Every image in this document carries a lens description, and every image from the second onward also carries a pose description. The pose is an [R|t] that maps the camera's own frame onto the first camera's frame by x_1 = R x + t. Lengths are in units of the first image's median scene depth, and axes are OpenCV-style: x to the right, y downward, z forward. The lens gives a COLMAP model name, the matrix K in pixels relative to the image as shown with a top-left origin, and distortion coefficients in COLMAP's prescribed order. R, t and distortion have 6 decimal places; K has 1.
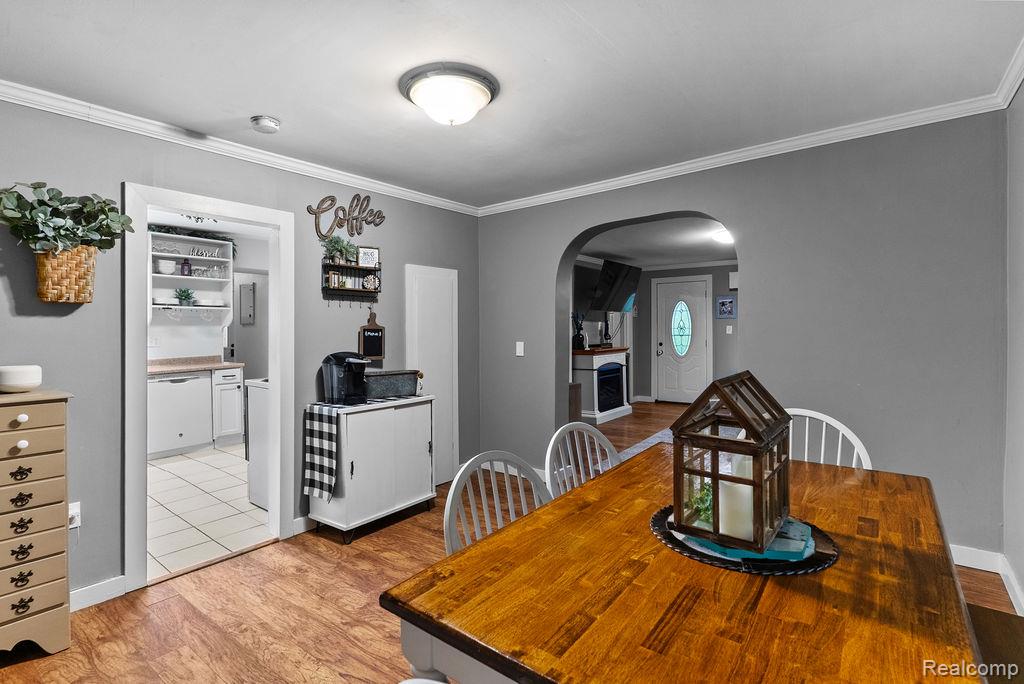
lens RADIAL K [[488.4, 0, 505.3], [0, 488.4, 334.8], [0, 0, 1]] dist [0.002003, -0.001082]
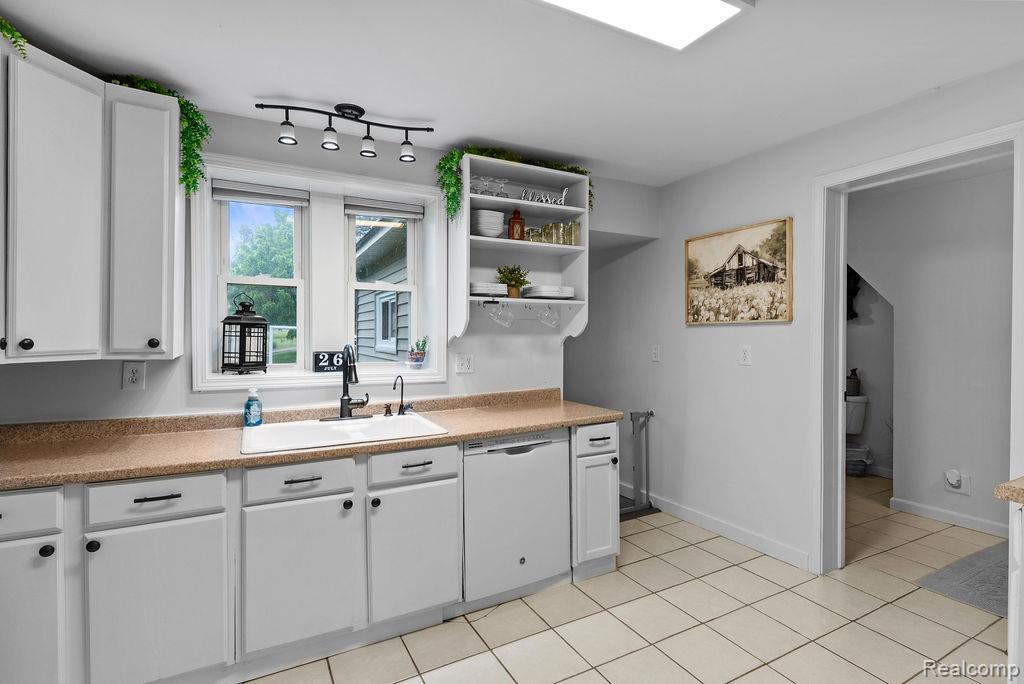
lens RADIAL K [[488.4, 0, 509.0], [0, 488.4, 339.1], [0, 0, 1]] dist [0.002003, -0.001082]
pose [[0.922556, 0.011400, -0.385694, -0.456357], [-0.009178, 0.999929, 0.007601, -0.018134], [0.385753, -0.003472, 0.922595, 0.507895]]
